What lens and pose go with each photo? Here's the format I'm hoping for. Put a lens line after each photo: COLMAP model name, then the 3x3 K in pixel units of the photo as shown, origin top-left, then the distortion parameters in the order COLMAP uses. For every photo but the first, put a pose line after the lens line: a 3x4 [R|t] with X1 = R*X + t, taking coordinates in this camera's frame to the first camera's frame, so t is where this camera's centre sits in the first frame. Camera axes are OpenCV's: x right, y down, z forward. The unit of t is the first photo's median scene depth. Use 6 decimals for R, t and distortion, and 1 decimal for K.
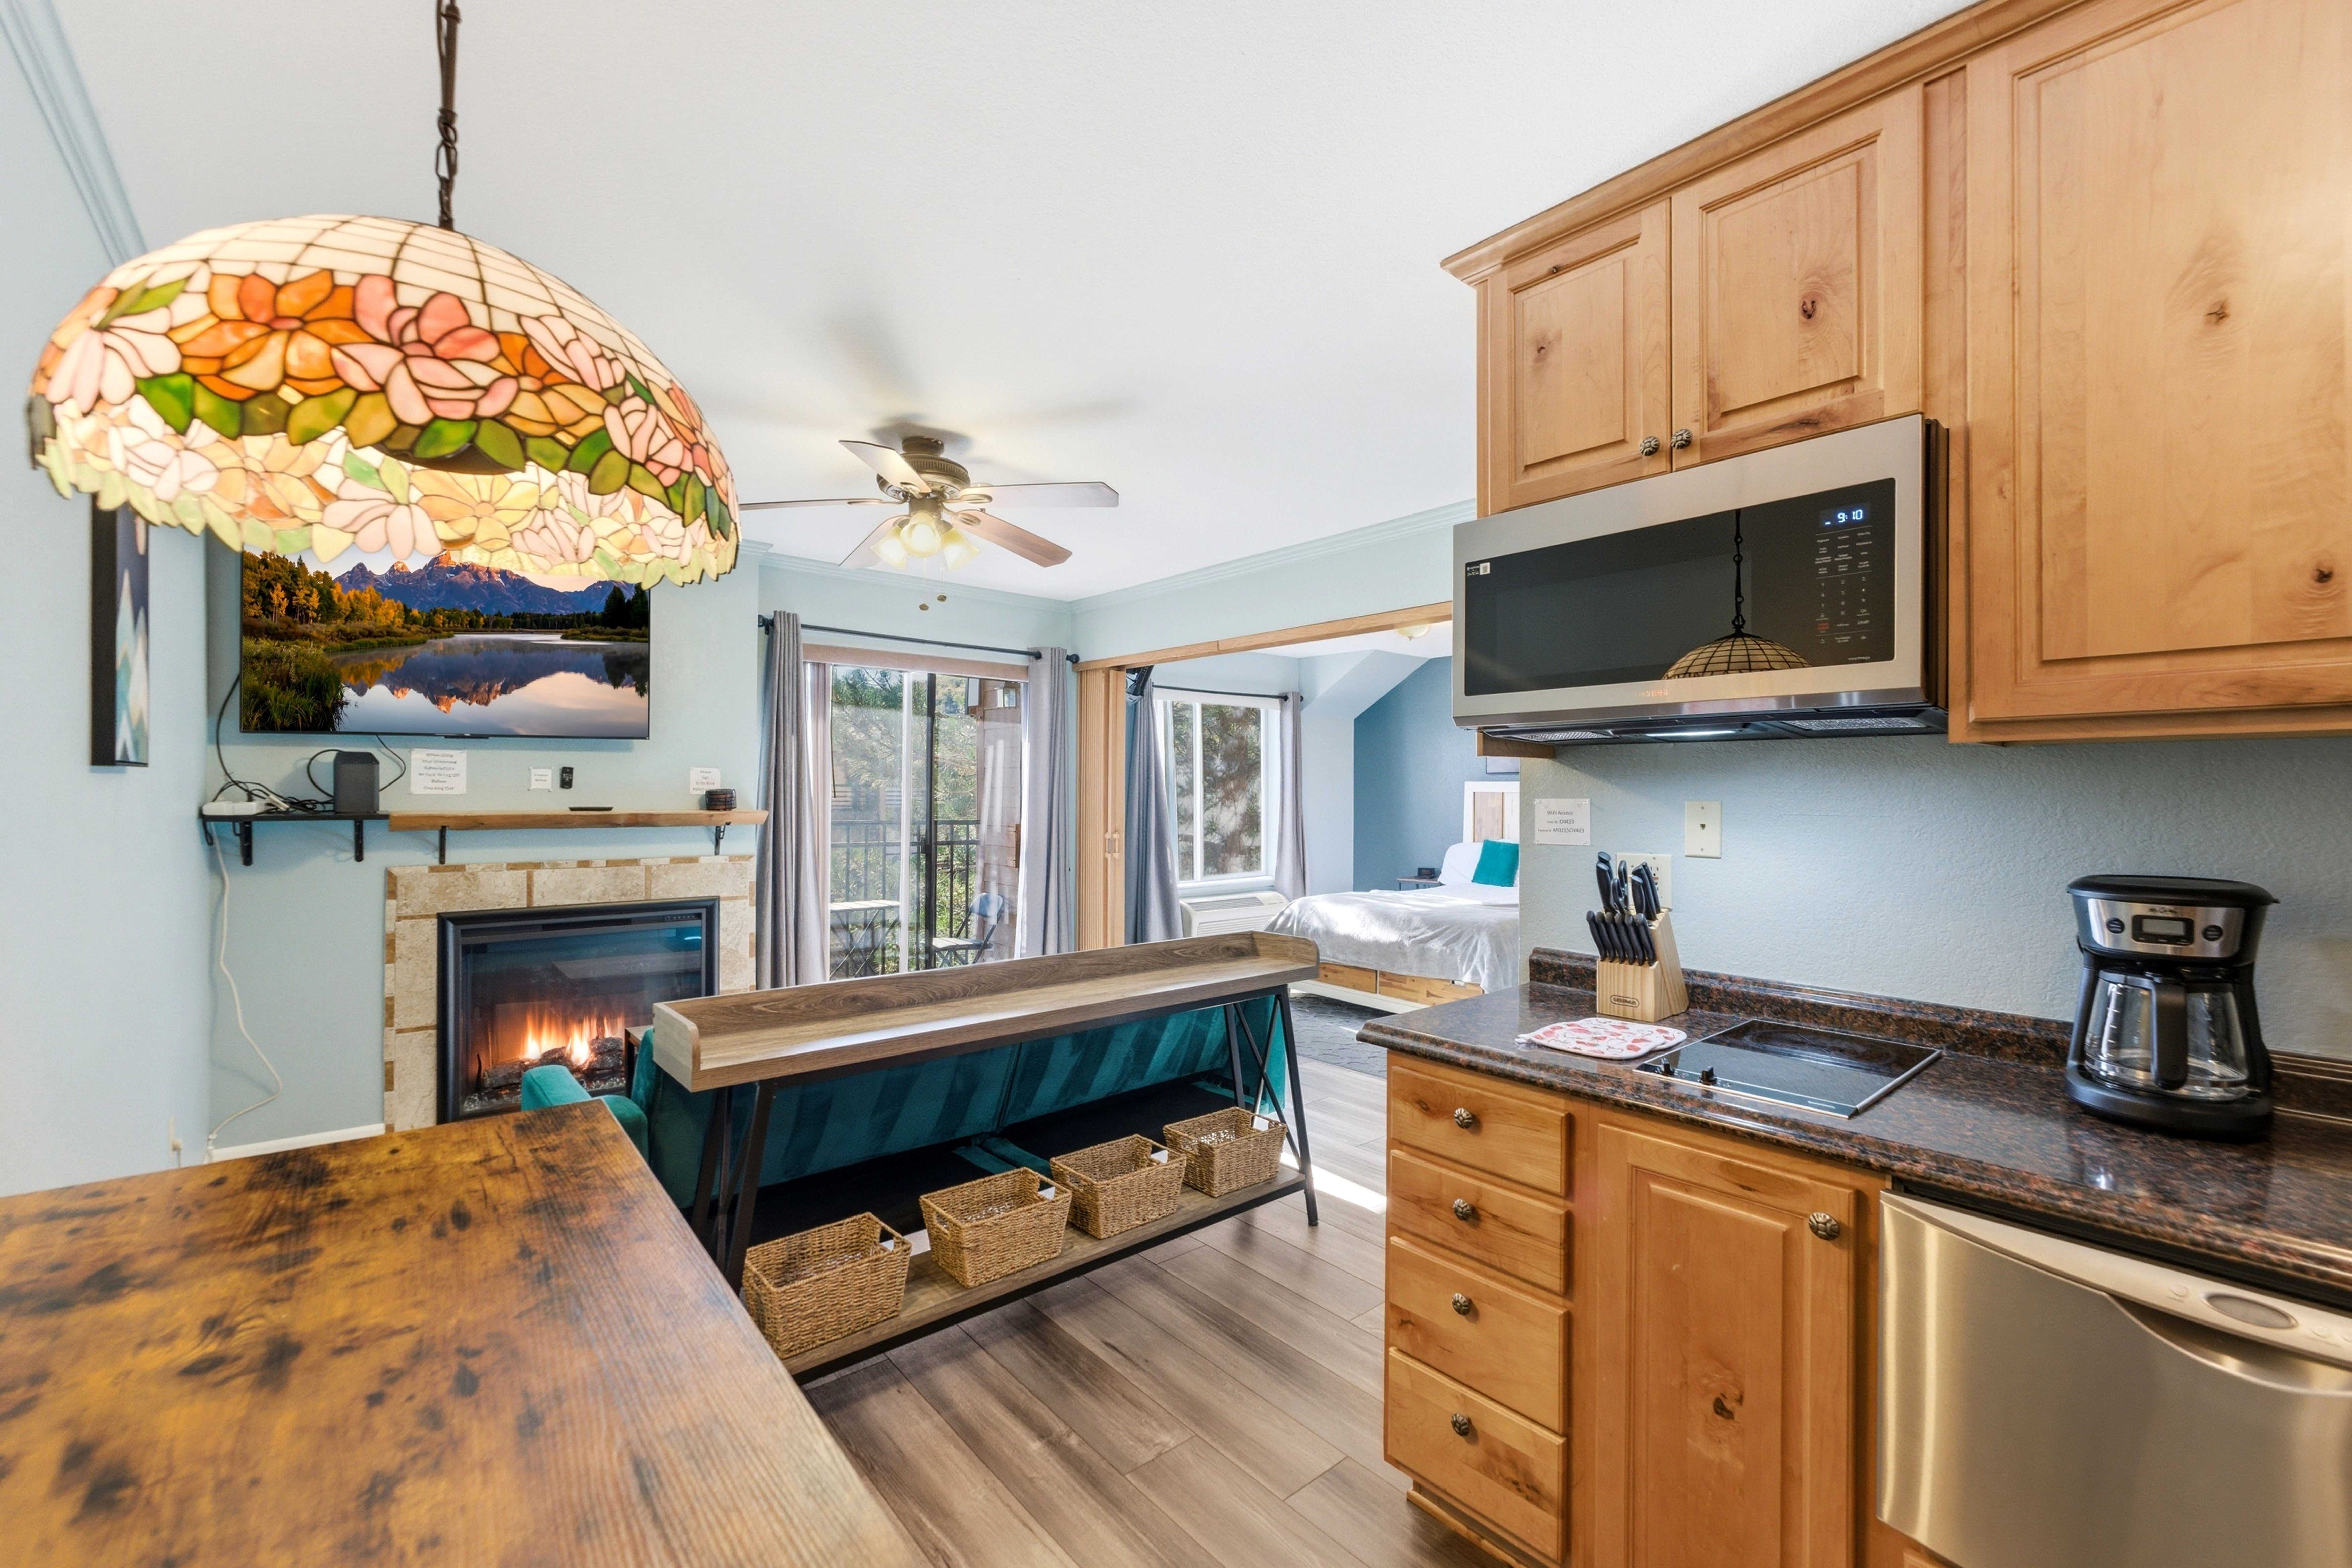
lens RADIAL K [[965.0, 0, 1178.9], [0, 965.0, 789.7], [0, 0, 1]] dist [-0.002570, -0.000211]
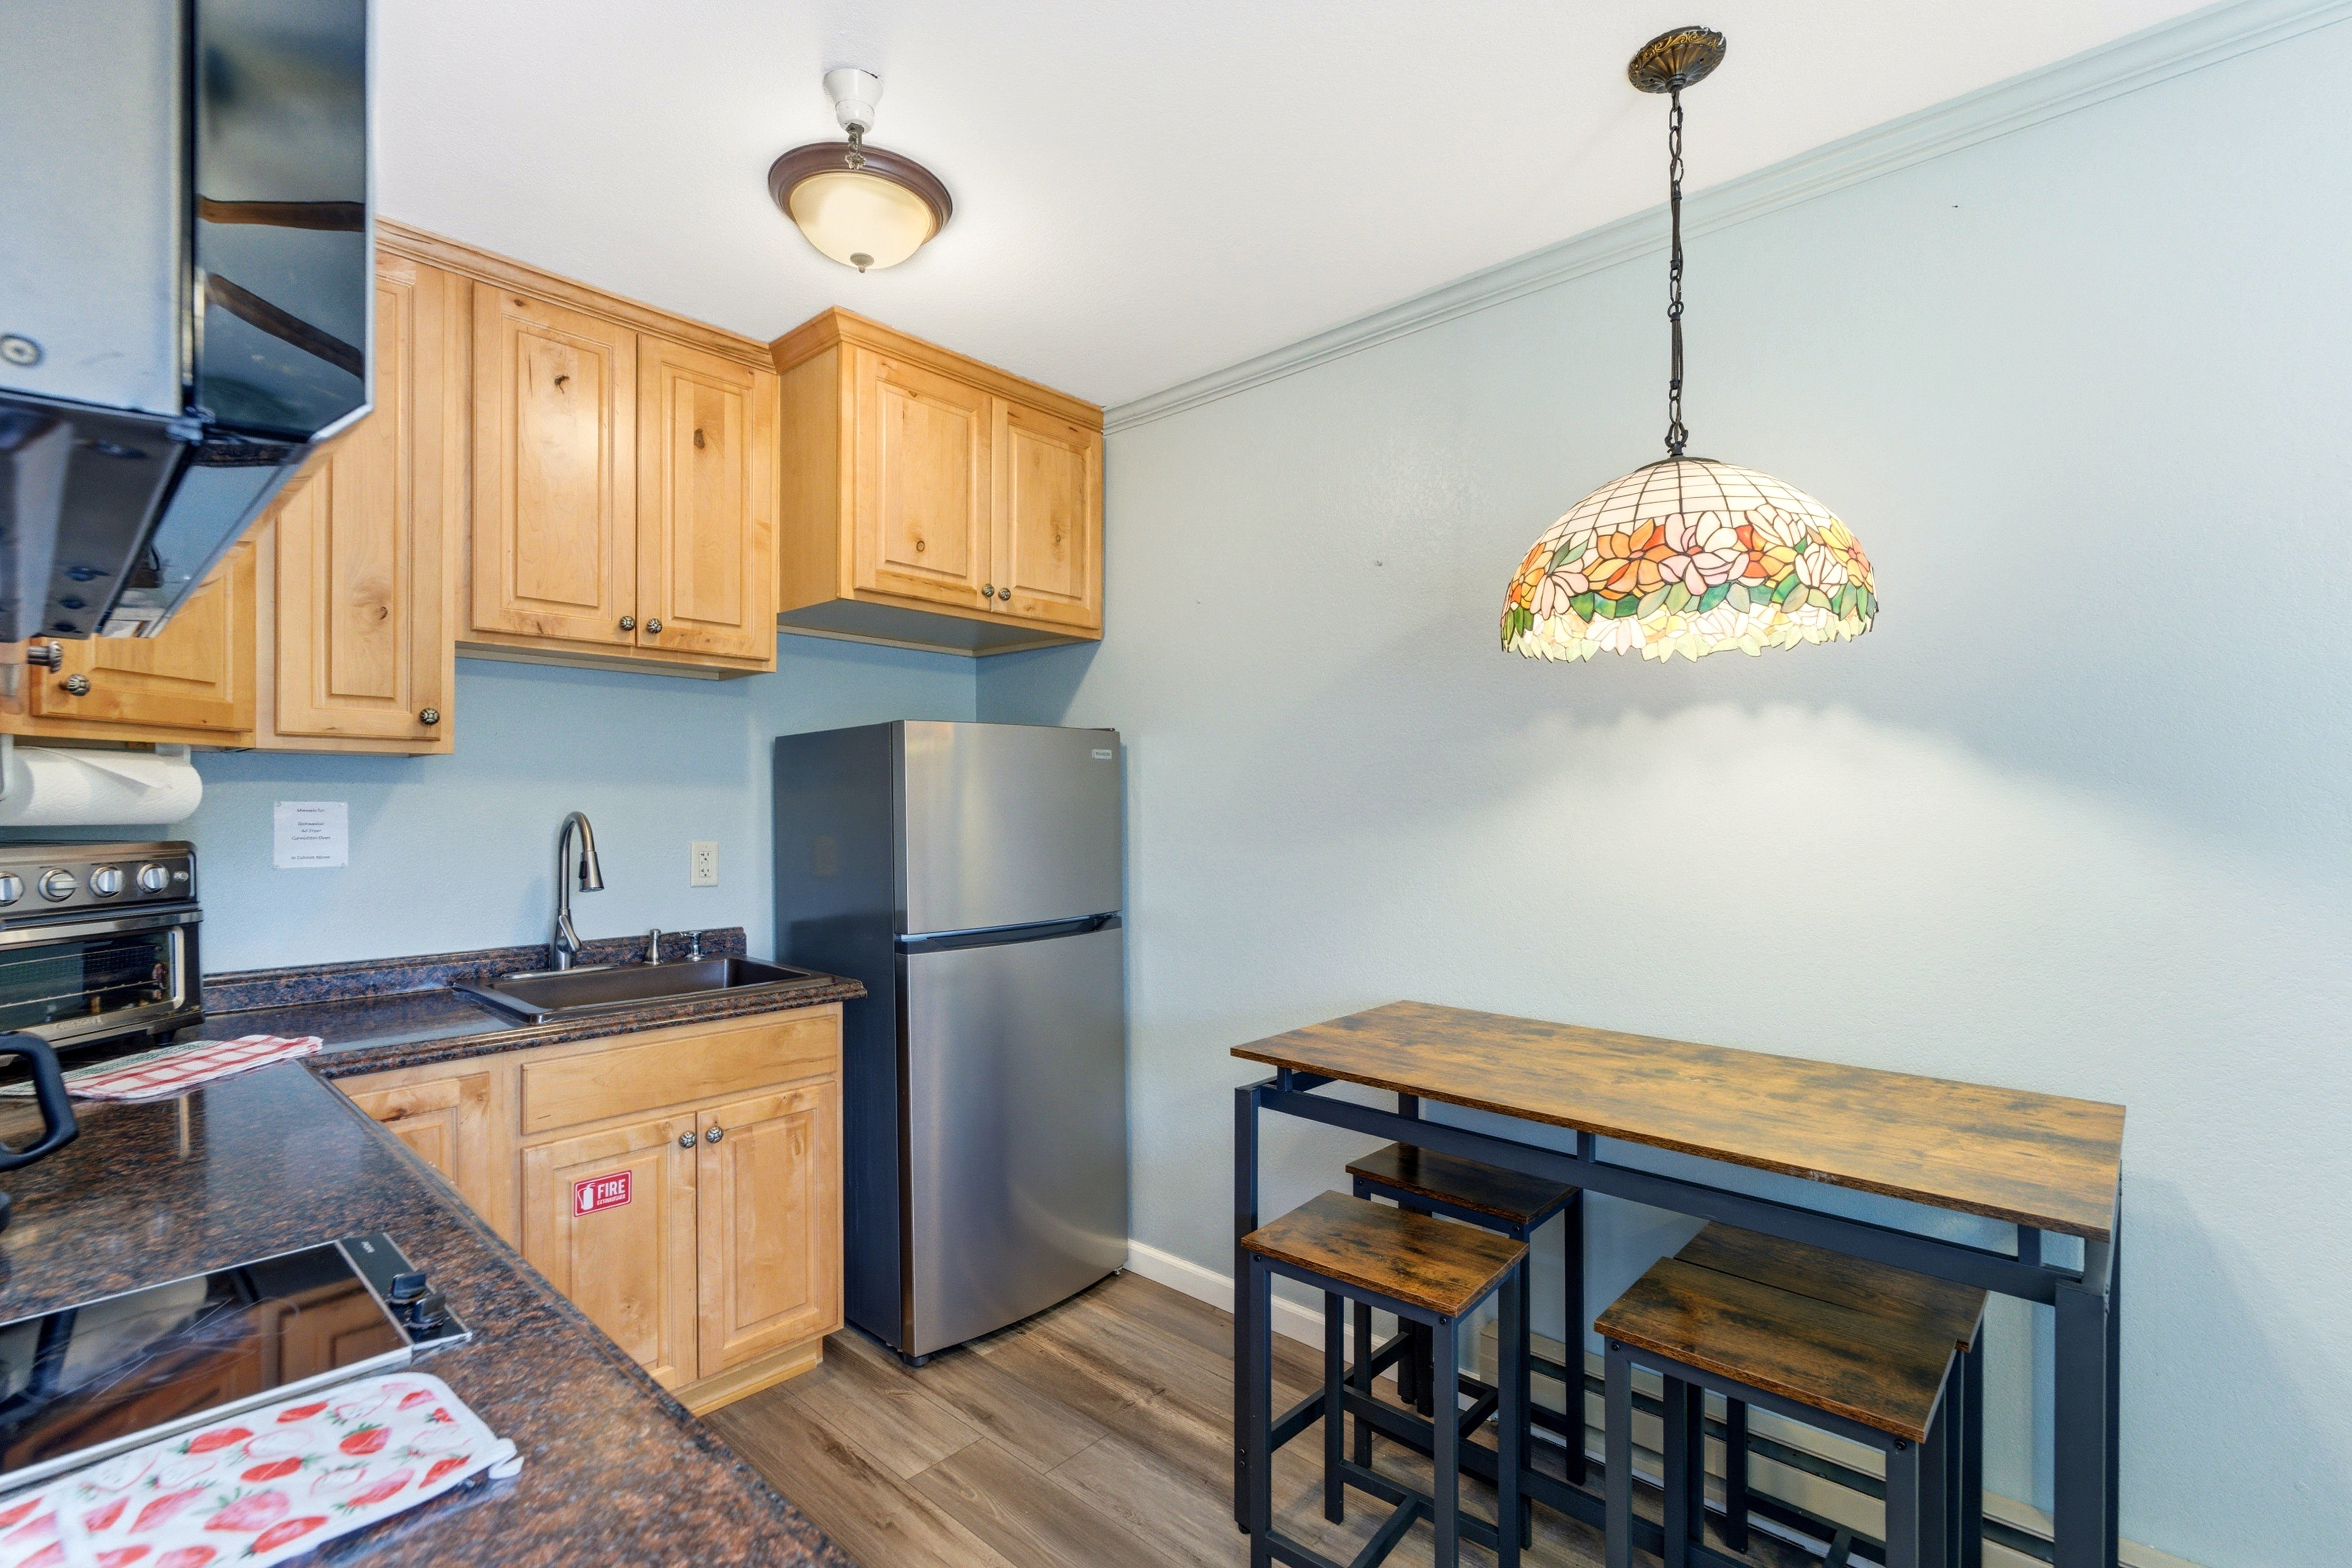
lens RADIAL K [[1063.1, 0, 1168.3], [0, 1063.1, 805.4], [0, 0, 1]] dist [-0.001839, -0.000205]
pose [[-0.992646, -0.006788, -0.120861, 0.120095], [-0.006711, 0.999977, -0.001042, 0.007826], [0.120865, -0.000224, -0.992669, 1.078939]]
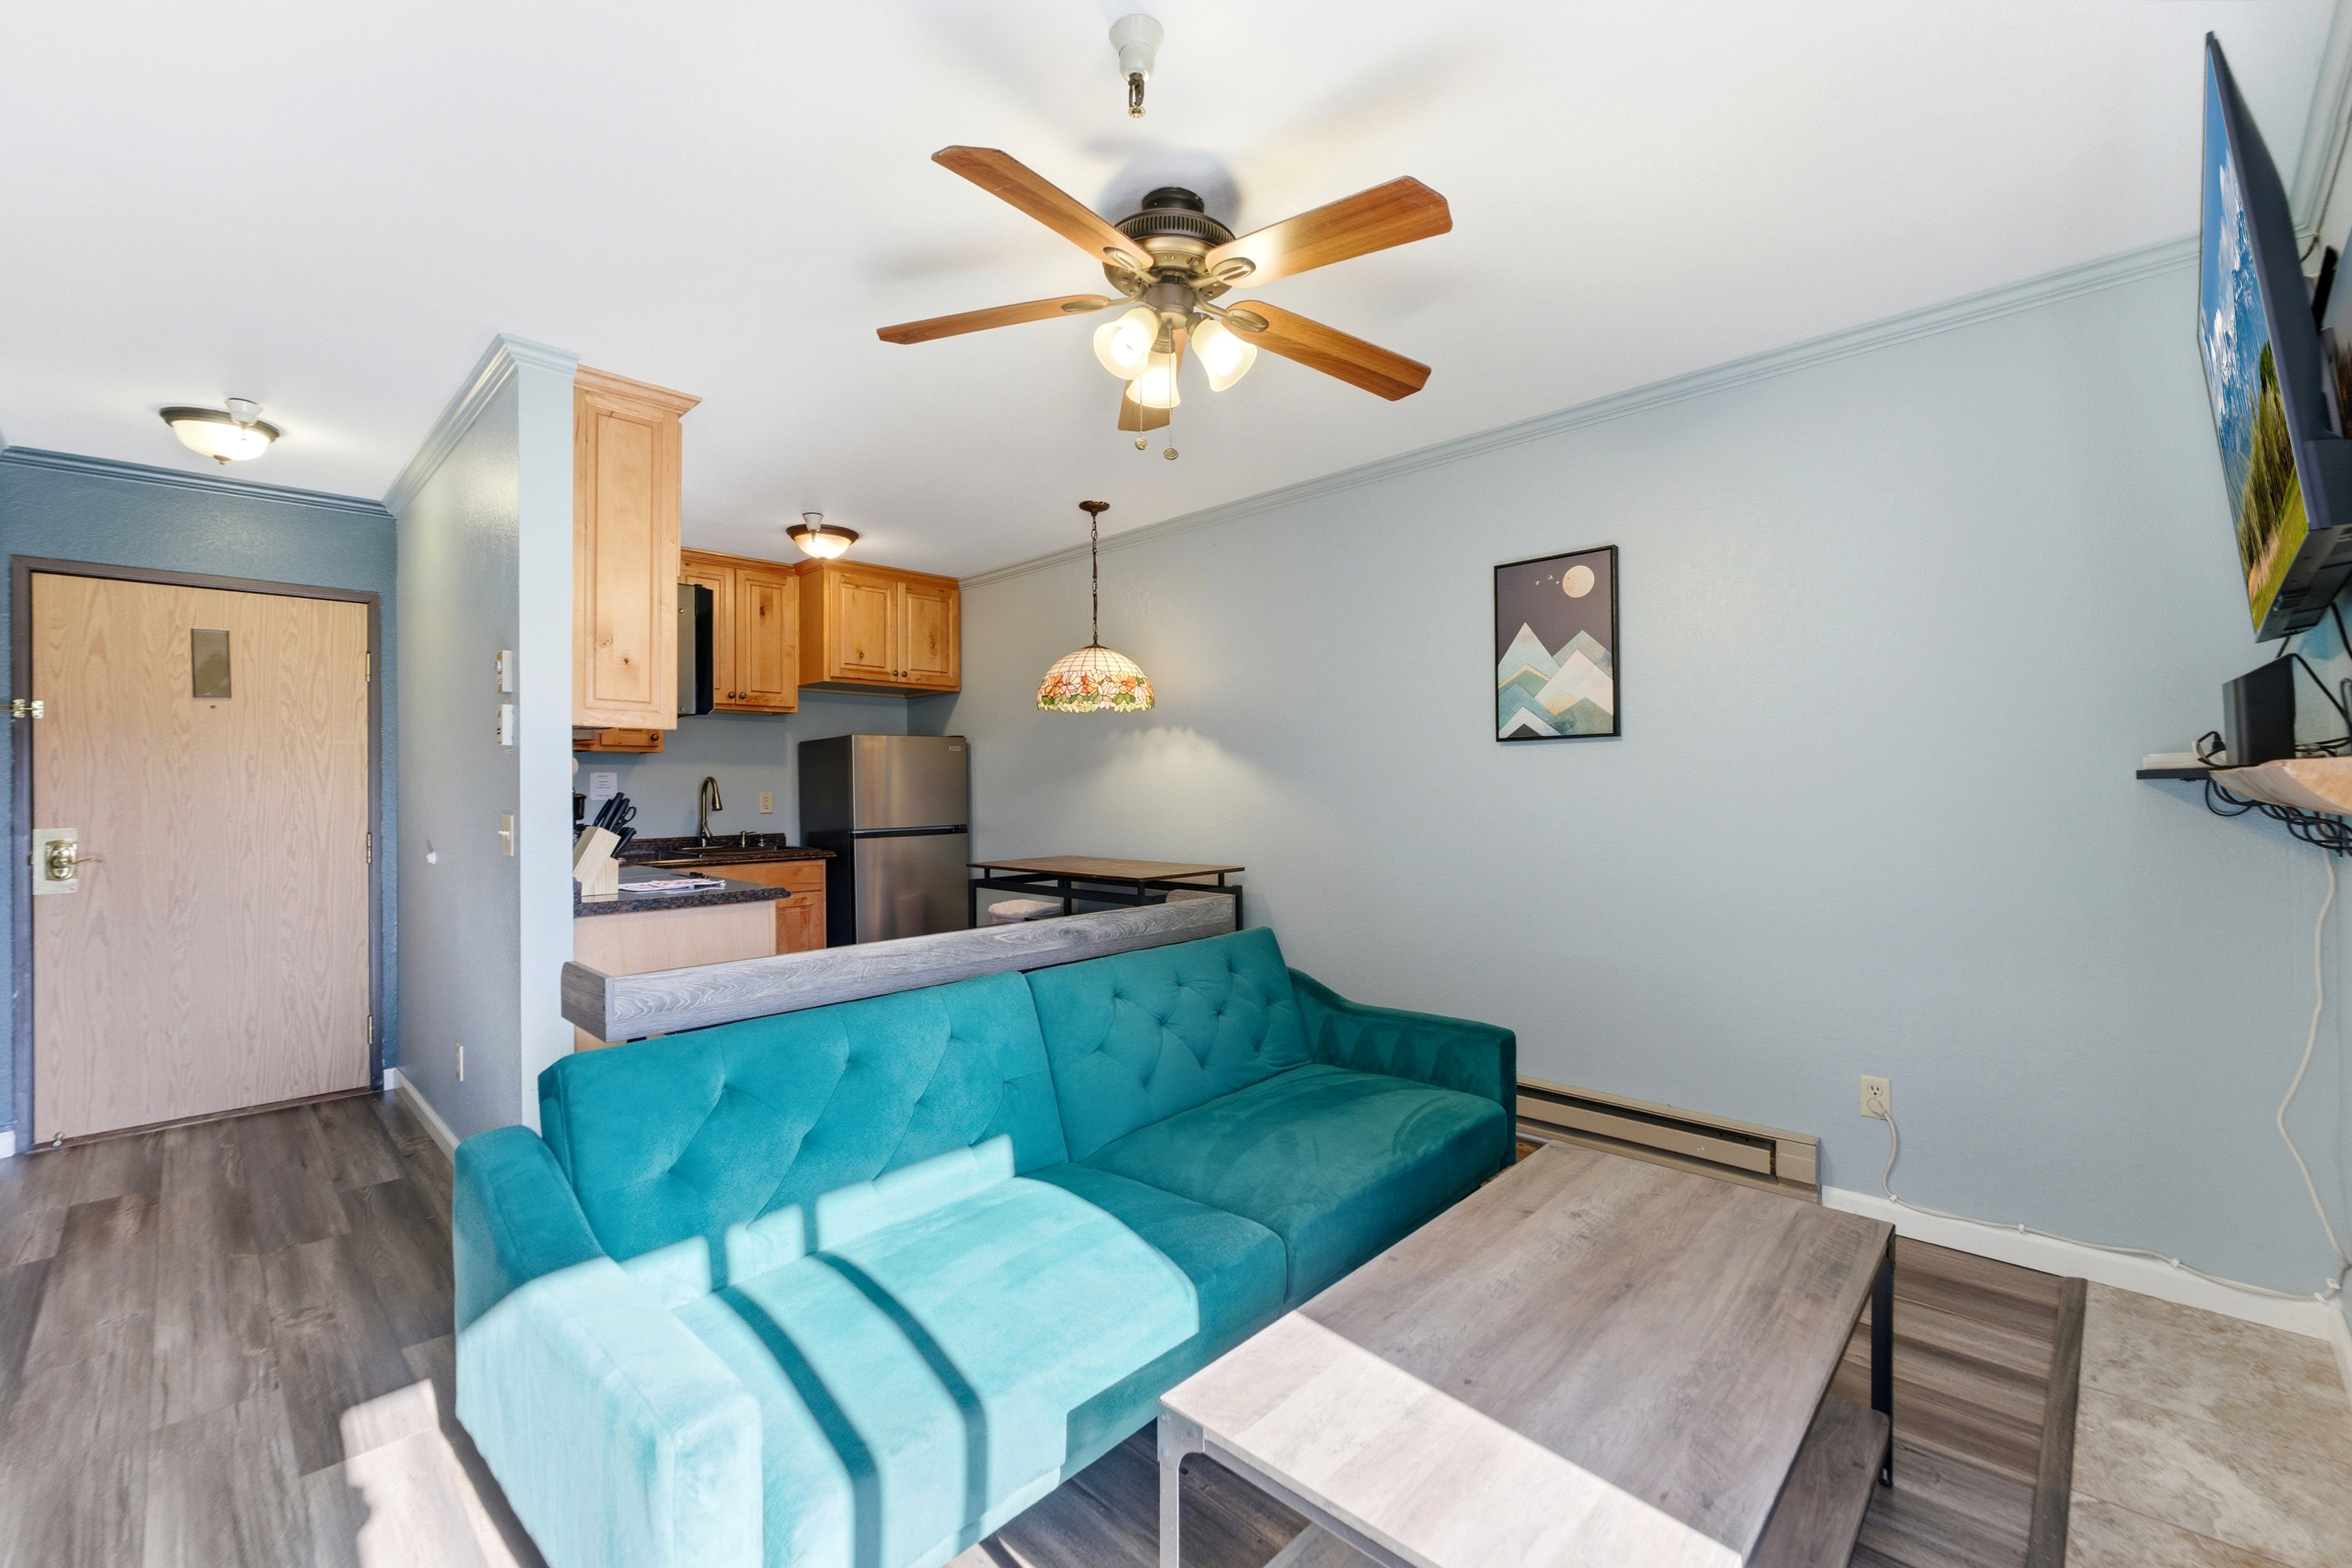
lens RADIAL K [[982.5, 0, 1164.7], [0, 982.5, 782.8], [0, 0, 1]] dist [0.000149, -0.000119]
pose [[-0.996540, 0.000851, -0.083113, -0.283373], [0.001637, 0.999955, -0.009389, 0.056141], [0.083102, -0.009493, -0.996496, 2.317649]]
